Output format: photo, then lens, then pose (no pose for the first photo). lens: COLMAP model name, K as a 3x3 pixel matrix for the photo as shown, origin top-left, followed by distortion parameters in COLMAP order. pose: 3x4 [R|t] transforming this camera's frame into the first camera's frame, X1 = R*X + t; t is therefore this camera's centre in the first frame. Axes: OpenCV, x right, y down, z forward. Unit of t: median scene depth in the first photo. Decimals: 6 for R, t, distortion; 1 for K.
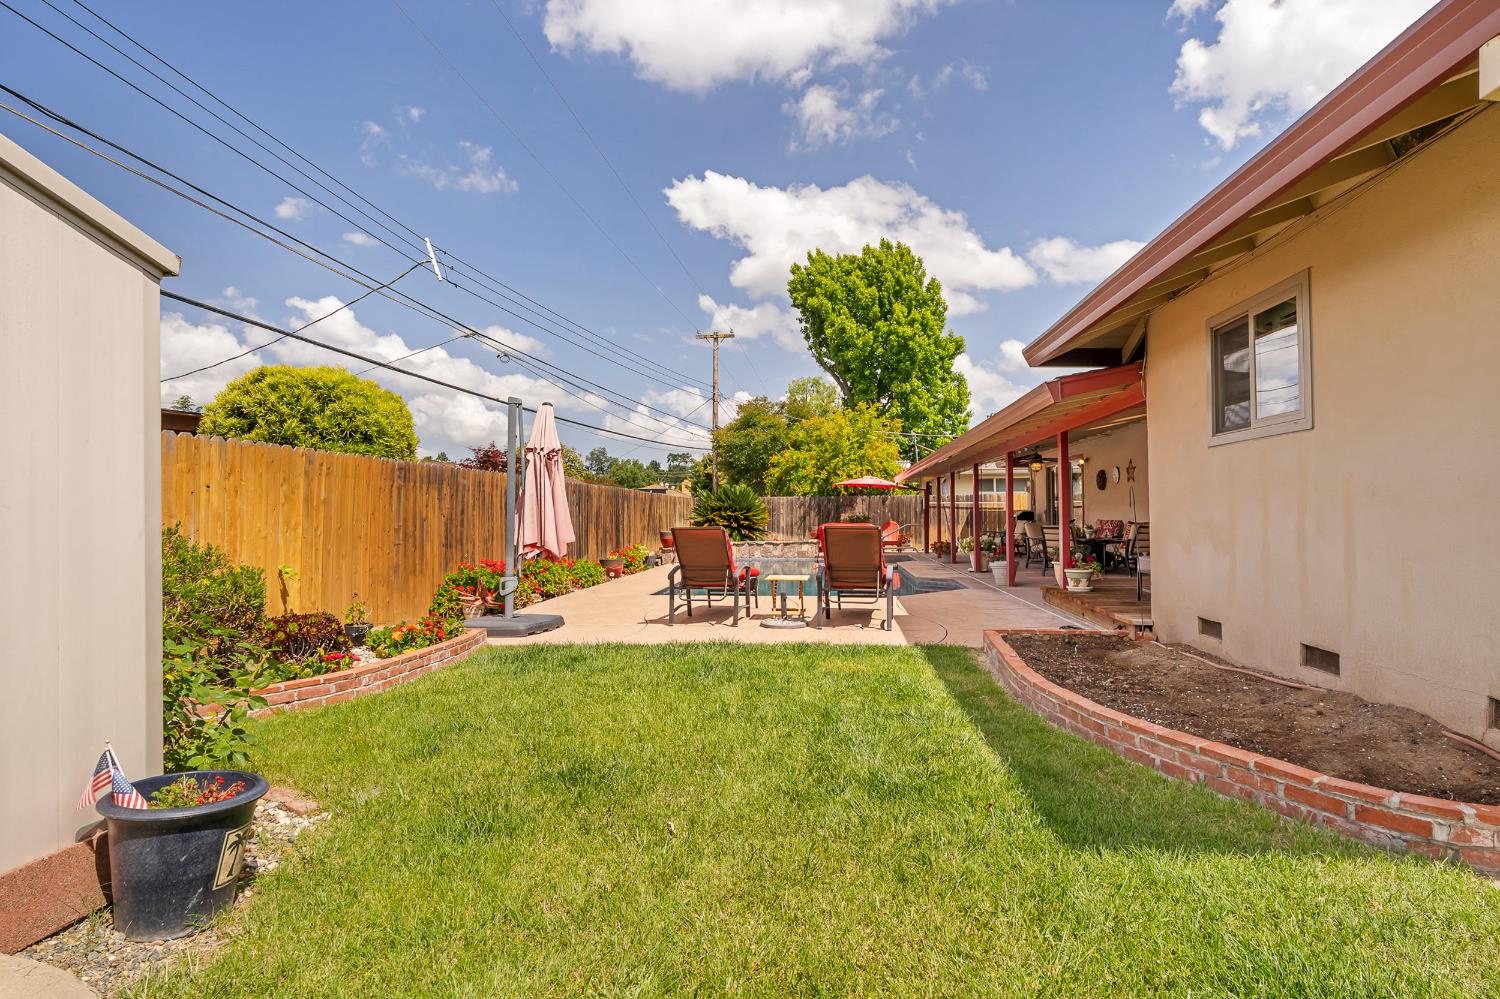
lens RADIAL K [[784.1, 0, 769.5], [0, 784.1, 499.4], [0, 0, 1]] dist [0.015083, 0.000095]
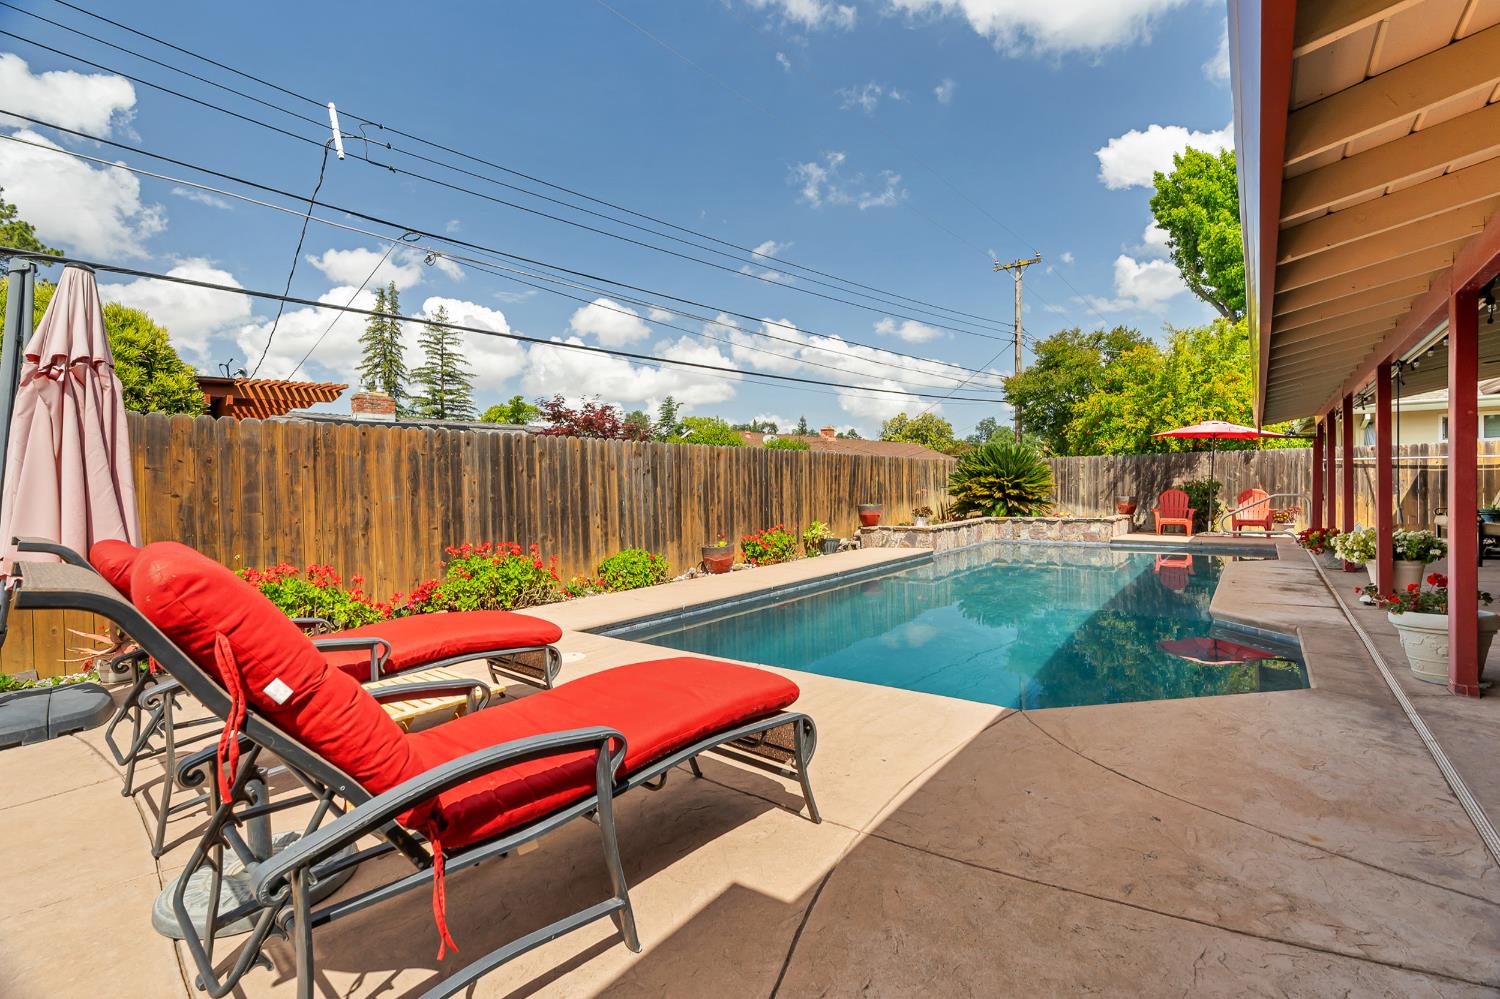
lens RADIAL K [[688.7, 0, 762.3], [0, 688.7, 492.2], [0, 0, 1]] dist [-0.005055, 0.001020]
pose [[0.853007, -0.000333, -0.521900, 0.090009], [0.019431, 0.999327, 0.031121, 0.004167], [0.521538, -0.036687, 0.852439, 0.262390]]
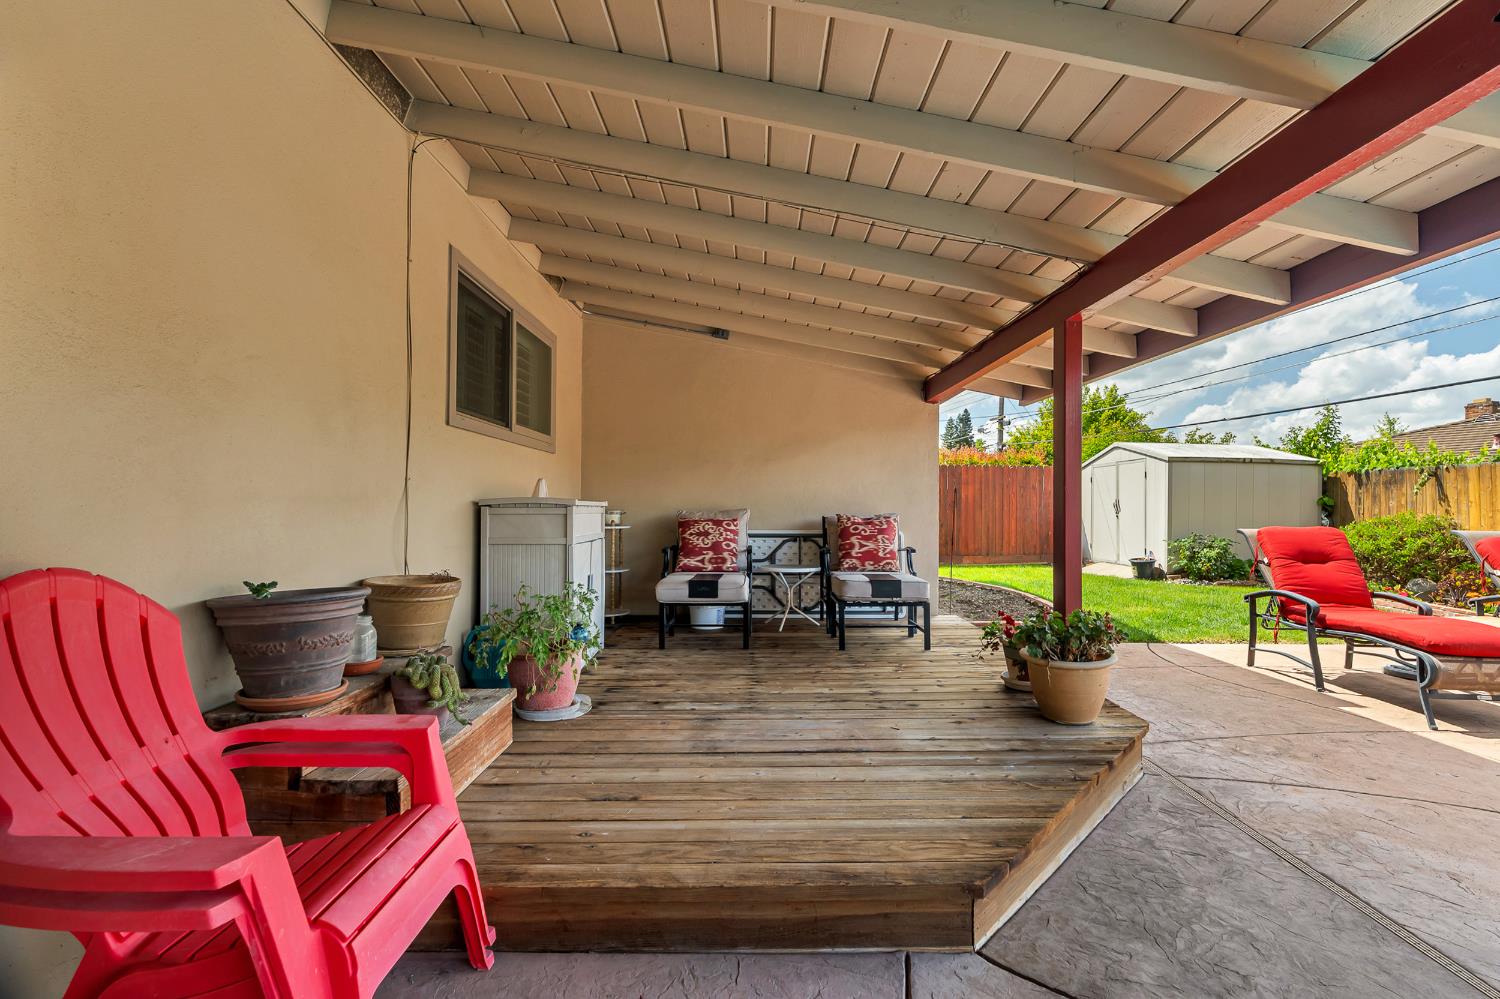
lens RADIAL K [[688.7, 0, 762.3], [0, 688.7, 492.2], [0, 0, 1]] dist [-0.005055, 0.001020]
pose [[-0.996453, 0.000498, -0.084150, 0.192337], [0.003606, 0.999317, -0.036781, 0.005555], [0.084074, -0.036954, -0.995774, 0.458653]]
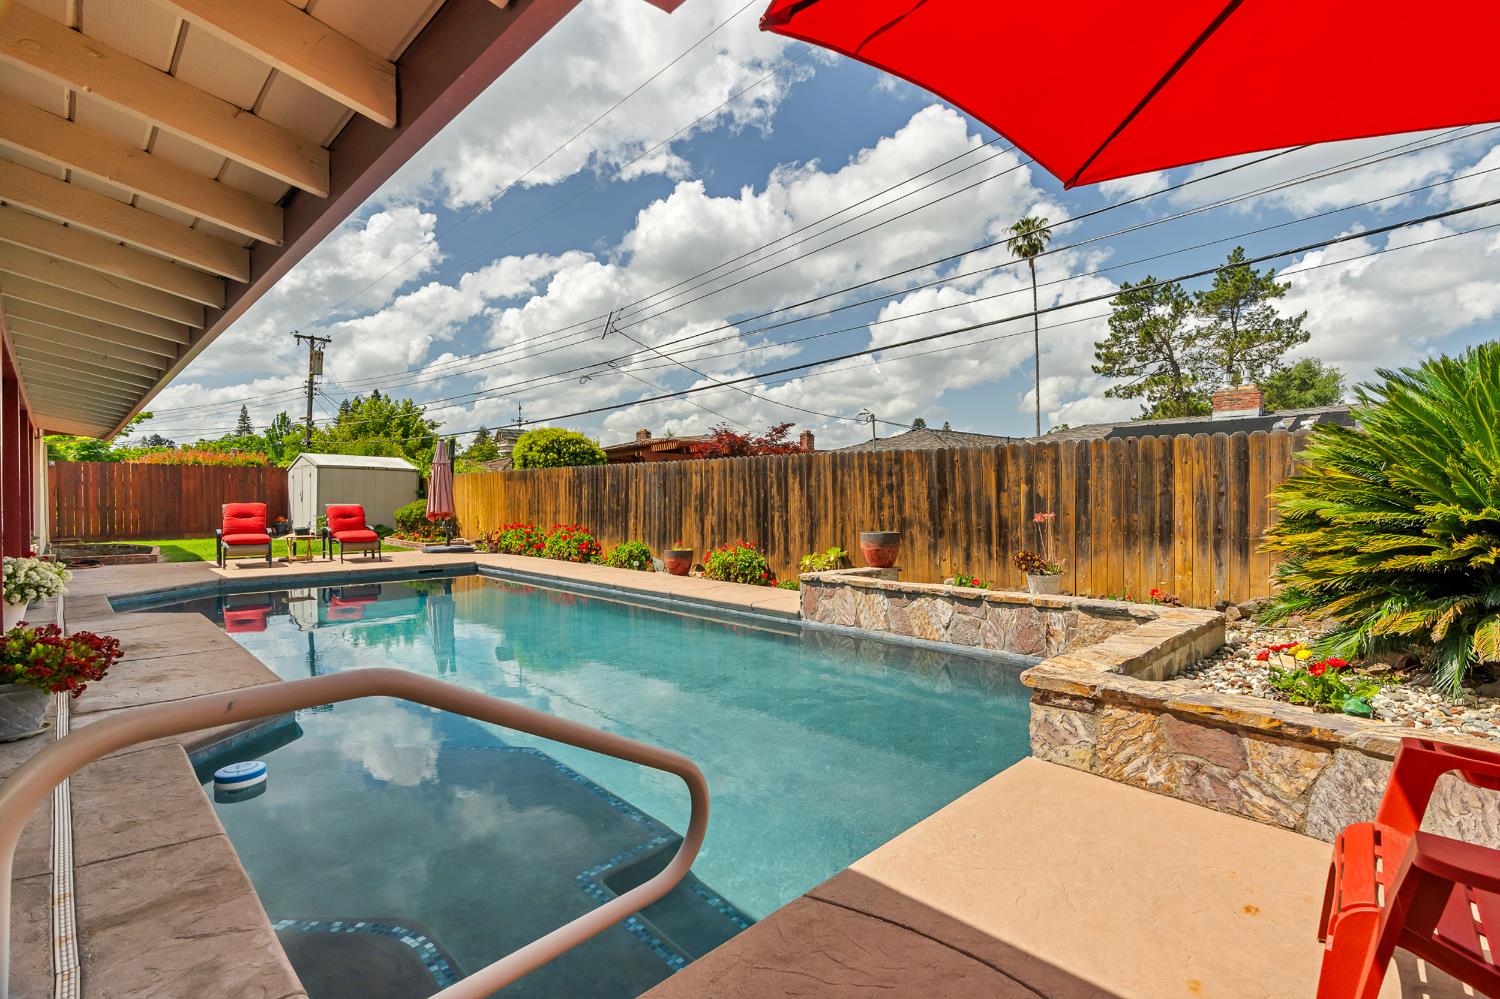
lens RADIAL K [[707.7, 0, 788.4], [0, 707.7, 481.0], [0, 0, 1]] dist [-0.004273, 0.000289]
pose [[-0.633633, -0.009337, -0.773577, 0.159528], [0.019890, 0.999400, -0.028354, 0.014773], [0.773378, -0.033353, -0.633067, 0.845672]]
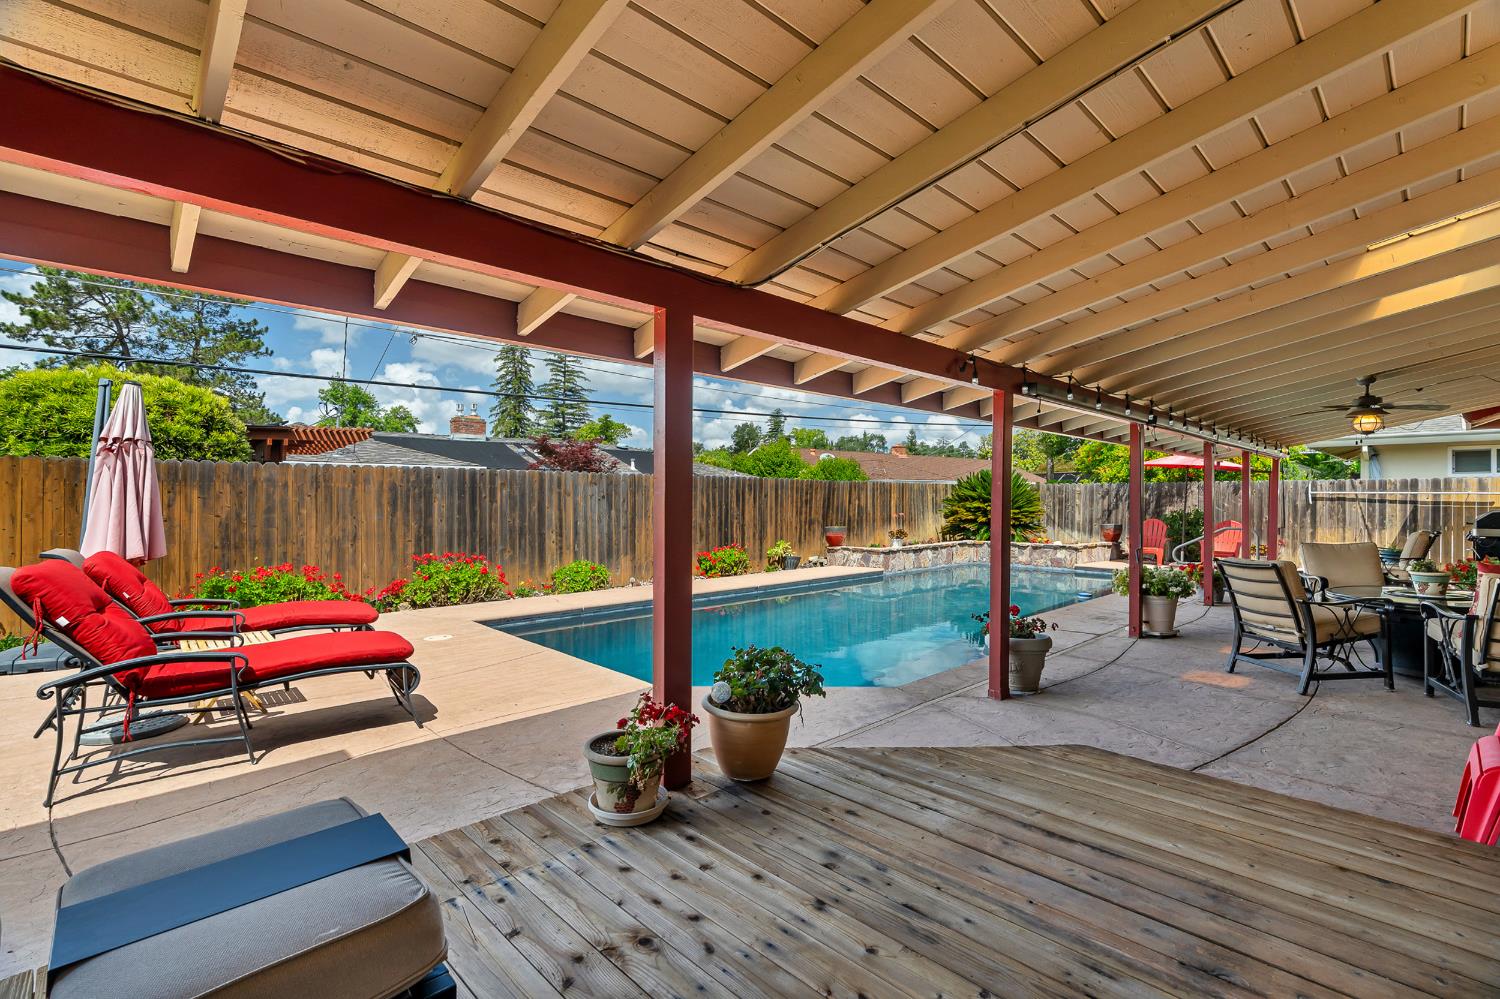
lens RADIAL K [[683.9, 0, 760.6], [0, 683.9, 492.5], [0, 0, 1]] dist [-0.003124, 0.001210]
pose [[0.753840, 0.007093, -0.657020, 0.201394], [0.003679, 0.999880, 0.015016, -0.004823], [0.657048, -0.013737, 0.753724, 0.274540]]
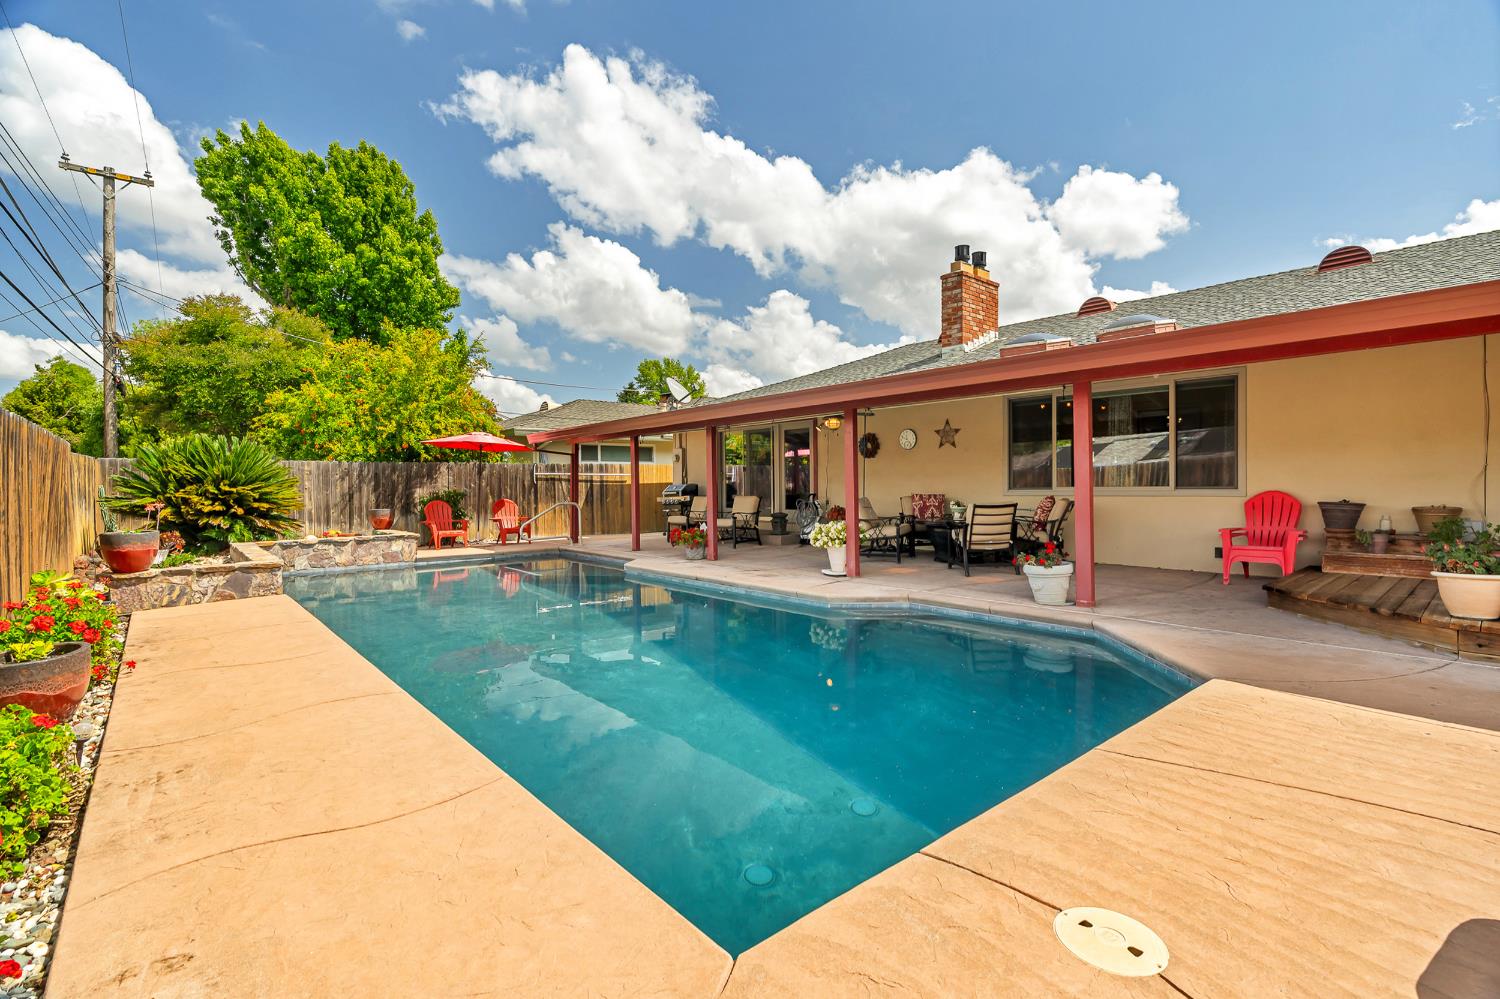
lens RADIAL K [[683.9, 0, 760.6], [0, 683.9, 492.5], [0, 0, 1]] dist [-0.003124, 0.001210]
pose [[0.699567, -0.006369, 0.714538, -0.105226], [-0.009558, 0.999787, 0.018270, 0.007471], [-0.714503, -0.019611, 0.699358, 0.358744]]
